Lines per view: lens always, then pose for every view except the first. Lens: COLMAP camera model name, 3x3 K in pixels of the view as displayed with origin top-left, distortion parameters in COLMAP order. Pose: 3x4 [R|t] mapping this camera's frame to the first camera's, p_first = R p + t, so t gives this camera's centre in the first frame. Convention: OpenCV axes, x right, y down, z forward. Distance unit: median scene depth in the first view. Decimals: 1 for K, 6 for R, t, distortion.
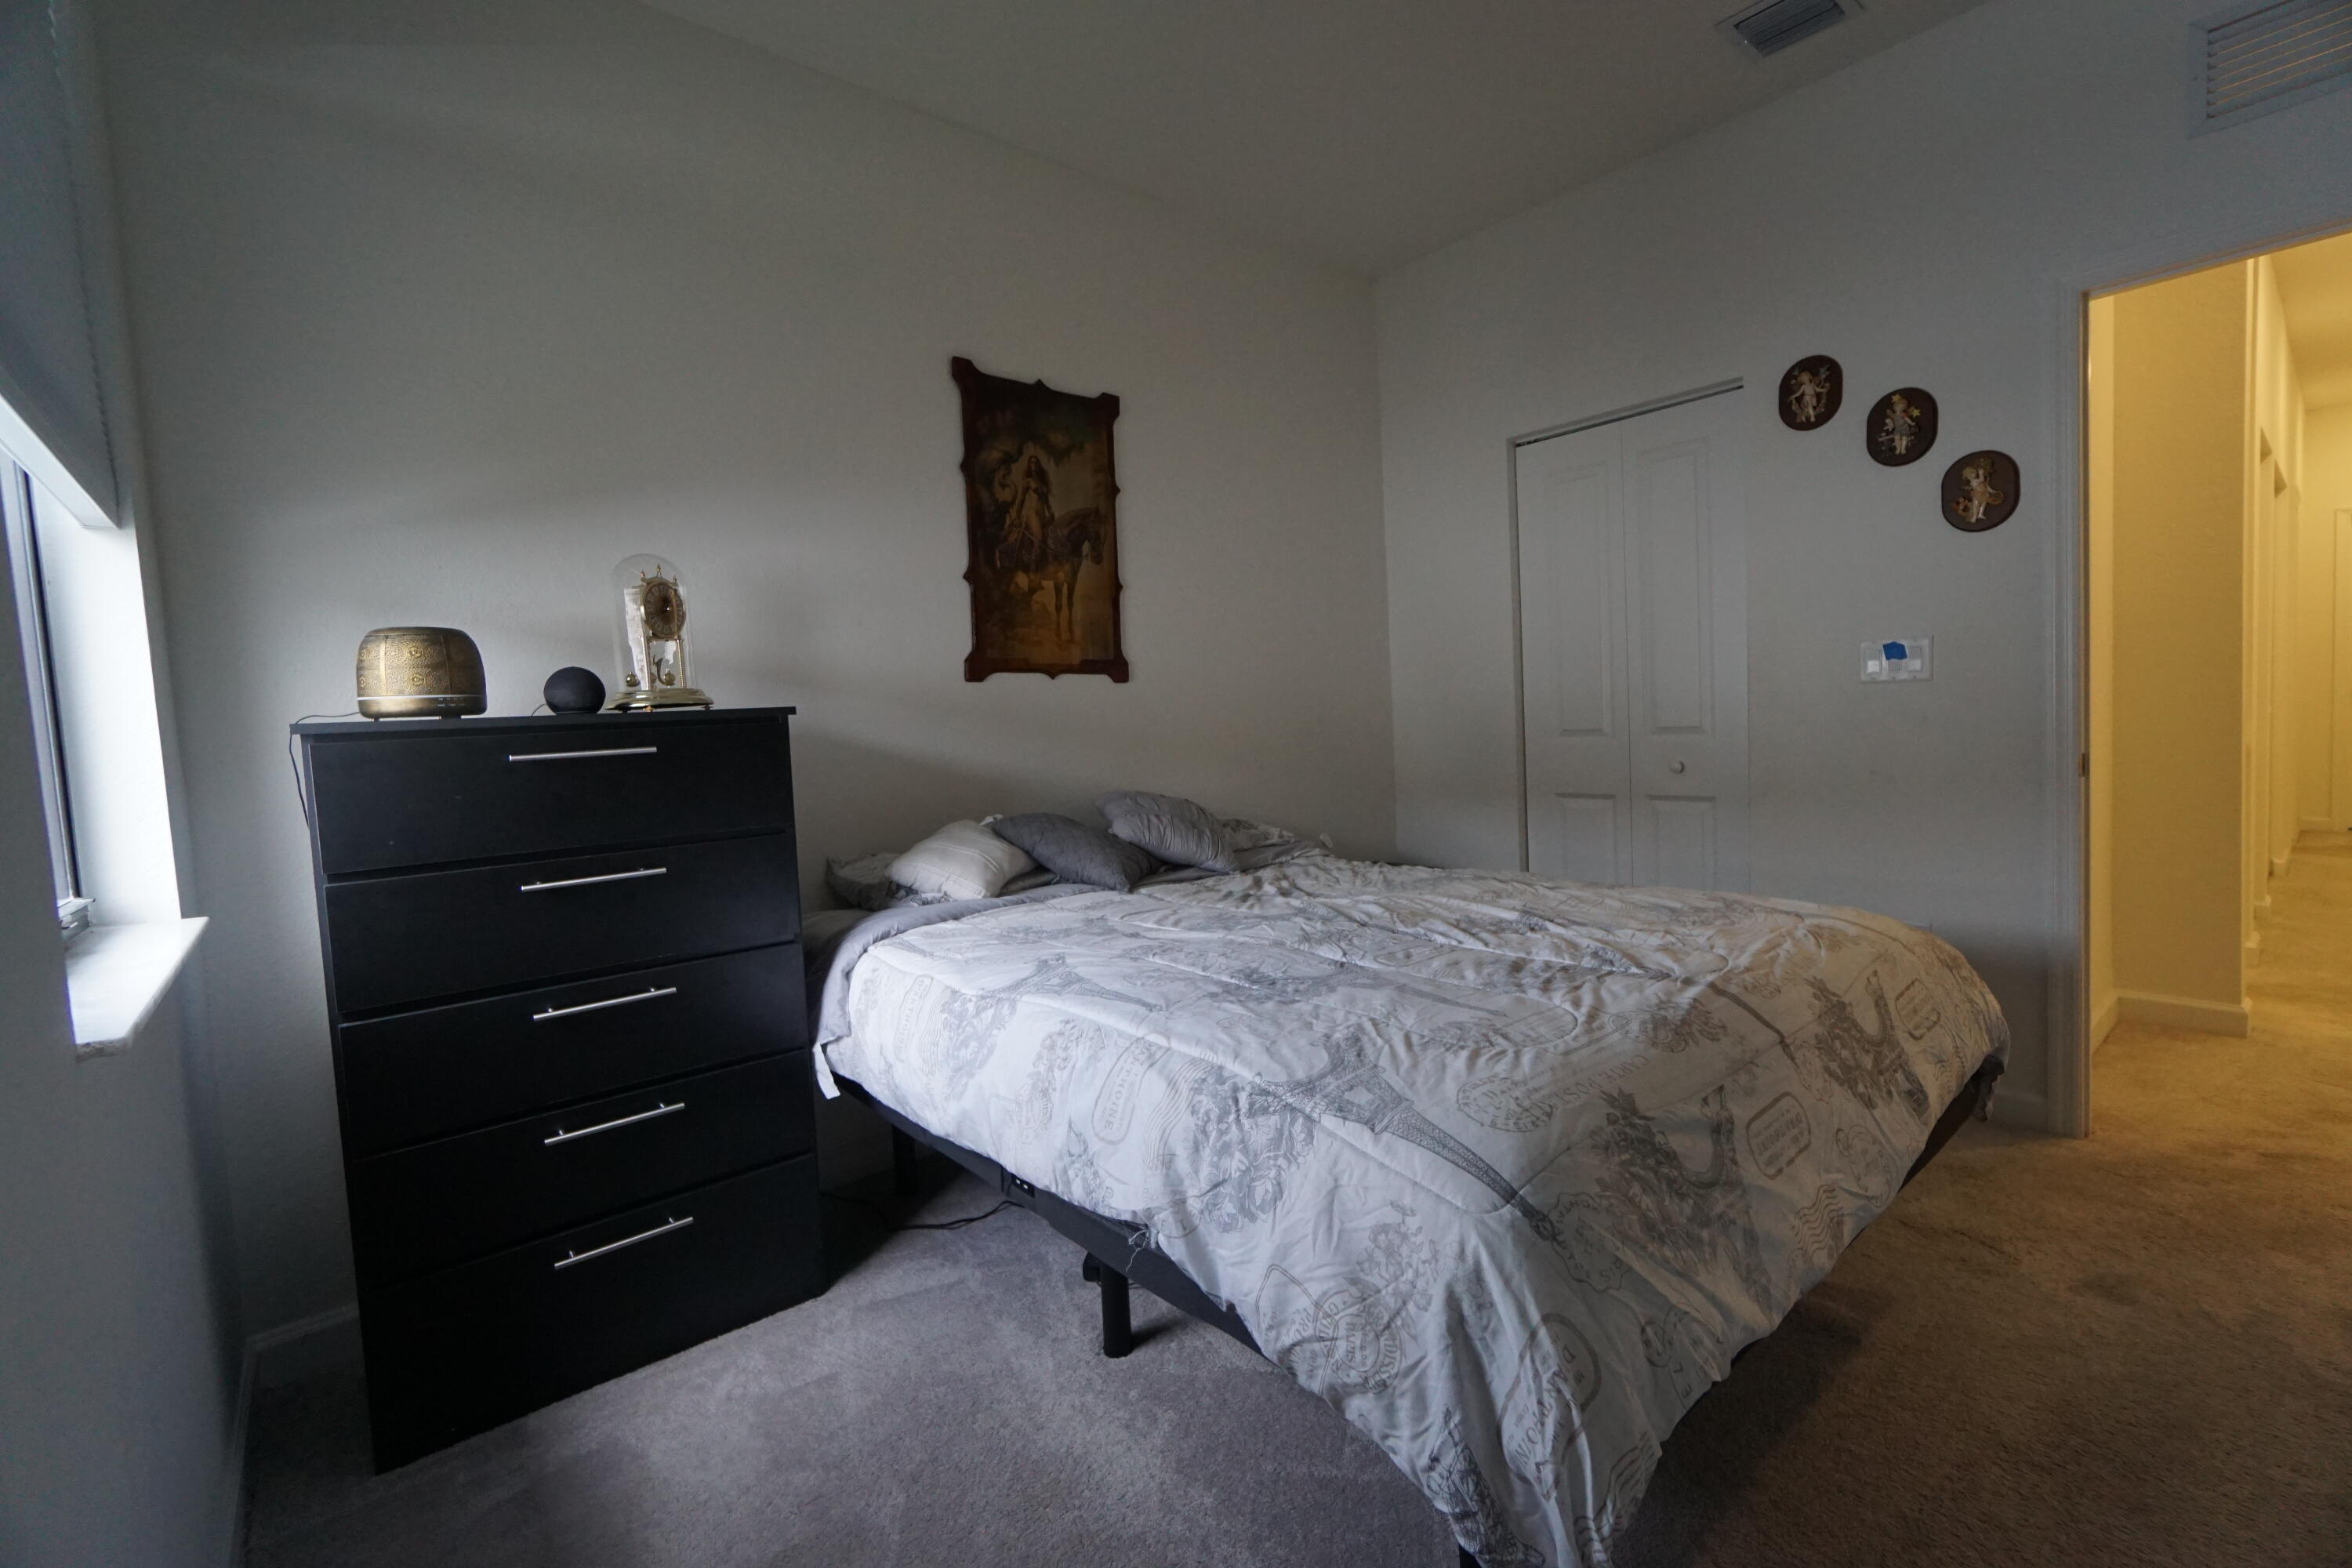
lens RADIAL K [[1016.0, 0, 1171.2], [0, 1016.0, 773.4], [0, 0, 1]] dist [-0.008542, 0.004476]
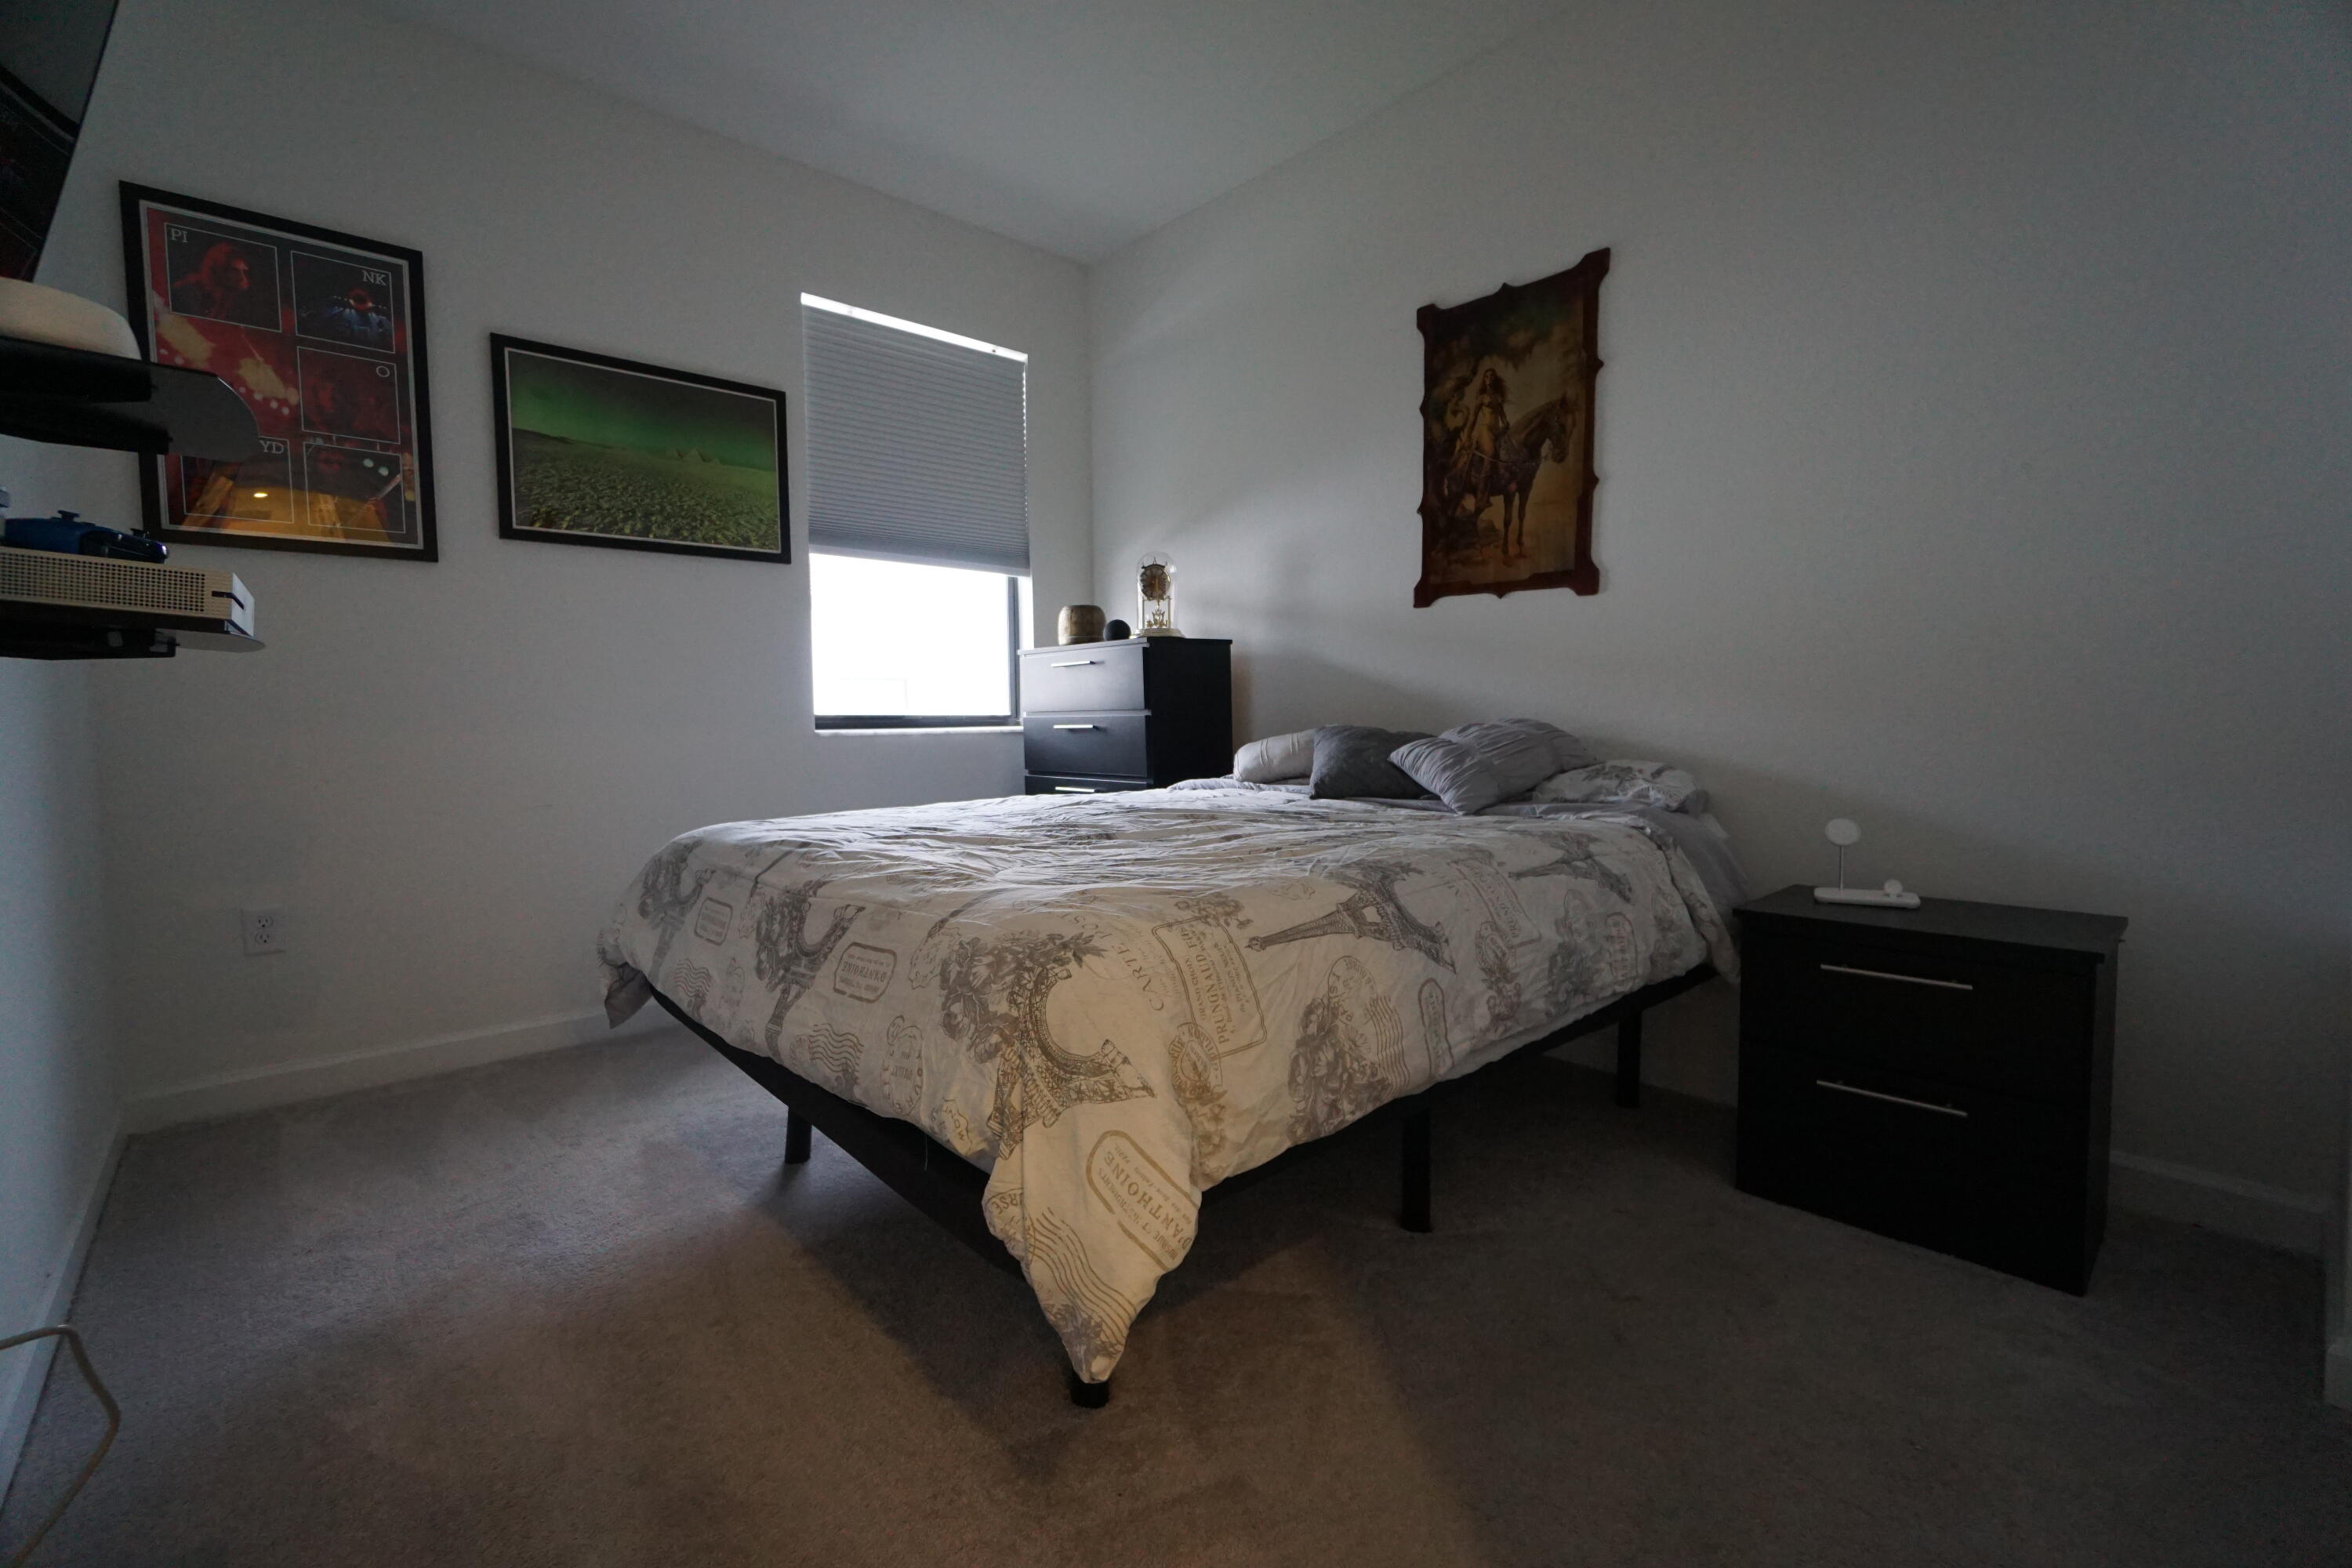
lens RADIAL K [[1016.0, 0, 1171.2], [0, 1016.0, 773.4], [0, 0, 1]] dist [-0.008542, 0.004476]
pose [[0.026721, 0.109631, -0.993613, 0.872350], [-0.046141, 0.993044, 0.108328, -0.018186], [0.998577, 0.042952, 0.031594, 0.683285]]
